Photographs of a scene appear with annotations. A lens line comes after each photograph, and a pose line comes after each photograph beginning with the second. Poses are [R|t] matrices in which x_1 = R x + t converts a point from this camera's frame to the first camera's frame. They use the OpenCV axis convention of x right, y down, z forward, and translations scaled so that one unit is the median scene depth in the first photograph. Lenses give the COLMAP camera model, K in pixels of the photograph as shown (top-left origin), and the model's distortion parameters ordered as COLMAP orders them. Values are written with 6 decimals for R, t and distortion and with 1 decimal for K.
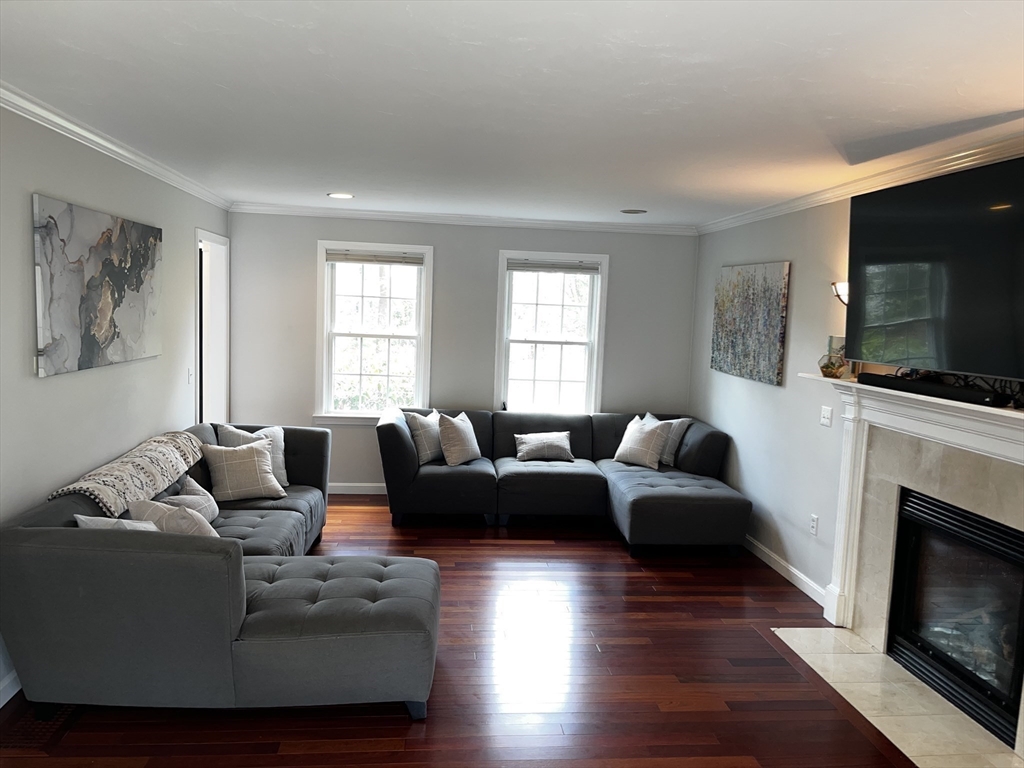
lens RADIAL K [[782.5, 0, 511.7], [0, 782.5, 387.8], [0, 0, 1]] dist [0.052707, -0.080061]
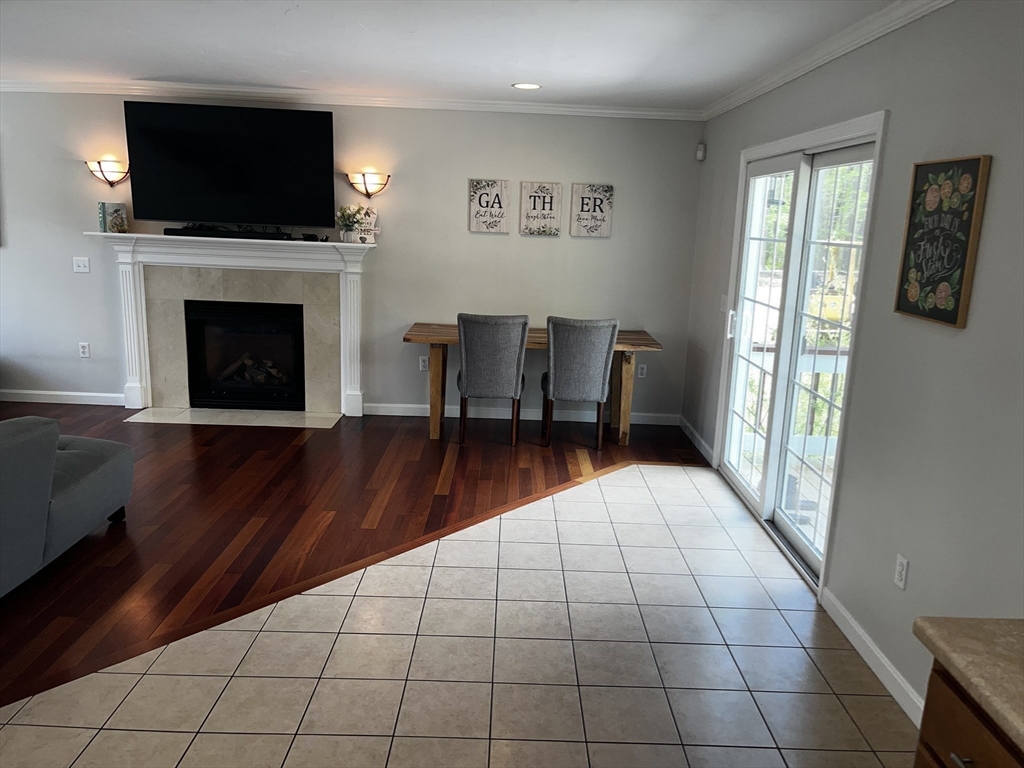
lens RADIAL K [[782.5, 0, 525.6], [0, 782.5, 385.5], [0, 0, 1]] dist [0.052707, -0.080061]
pose [[0.099416, -0.243322, 0.964837, -0.930982], [0.066485, 0.969098, 0.237546, -0.036298], [-0.992822, 0.040531, 0.112522, 0.149051]]
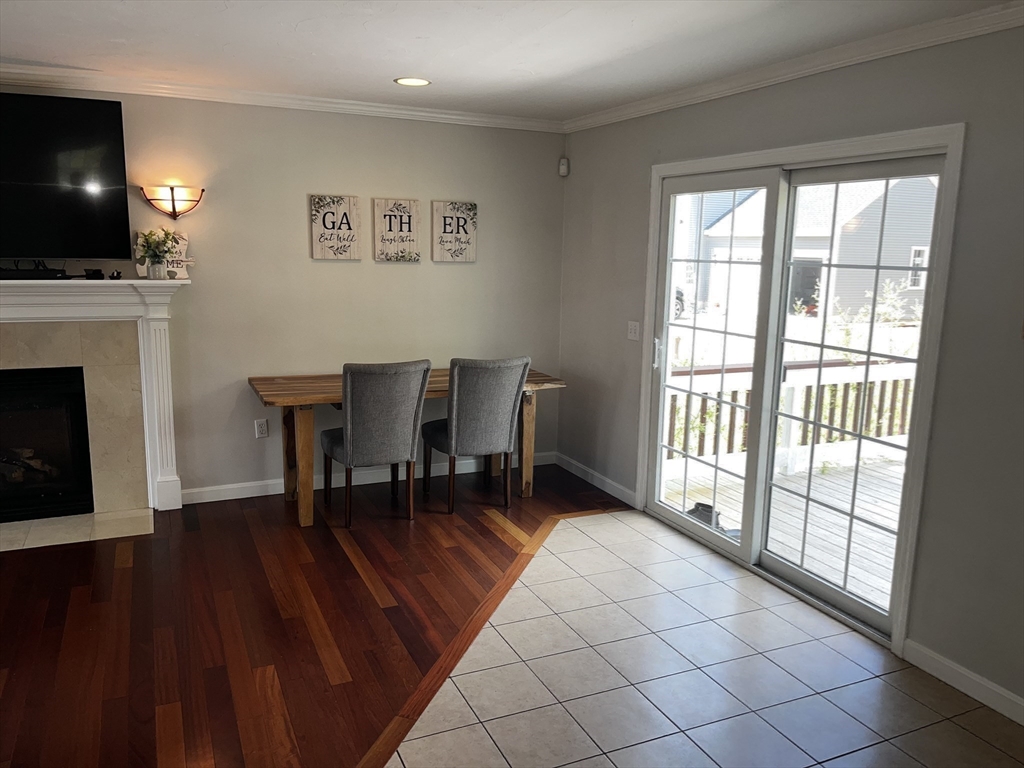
lens RADIAL K [[782.5, 0, 513.1], [0, 782.5, 383.9], [0, 0, 1]] dist [0.052707, -0.080061]
pose [[-0.312902, -0.211779, 0.925874, -0.687052], [0.064437, 0.967845, 0.243156, -0.060299], [-0.947597, 0.135744, -0.289194, 0.483219]]
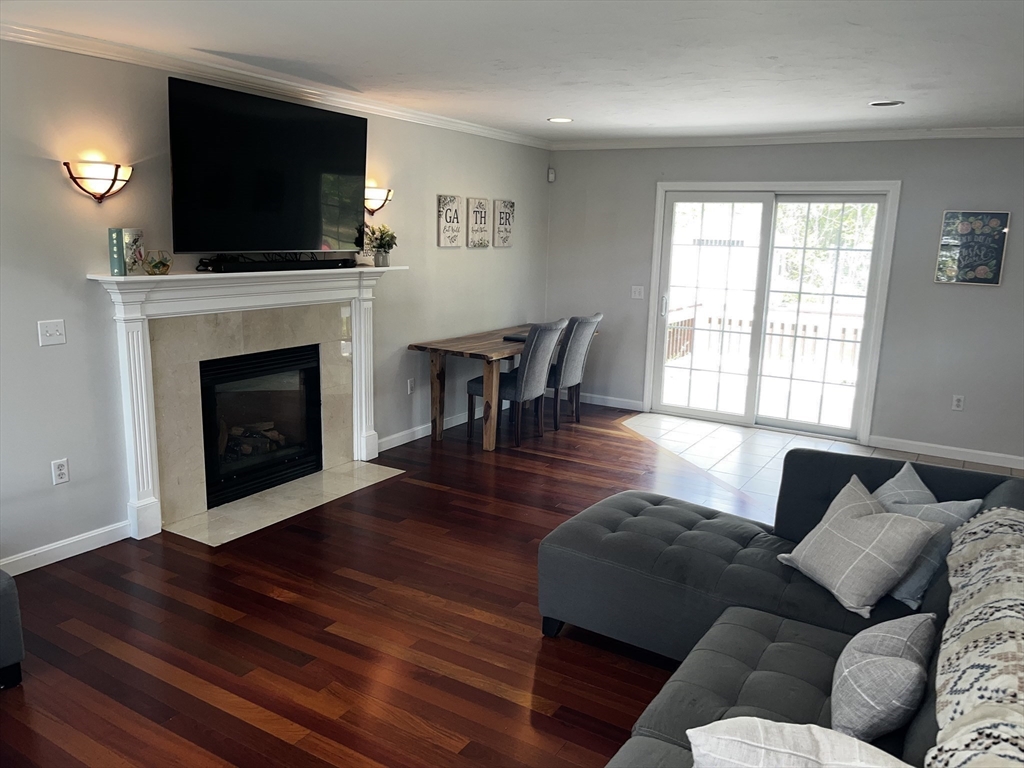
lens RADIAL K [[782.5, 0, 510.8], [0, 782.5, 384.5], [0, 0, 1]] dist [0.052707, -0.080061]
pose [[-0.789048, -0.178430, 0.587849, -0.482558], [0.005813, 0.954680, 0.297577, -0.163173], [-0.614304, 0.238220, -0.752251, 1.477224]]
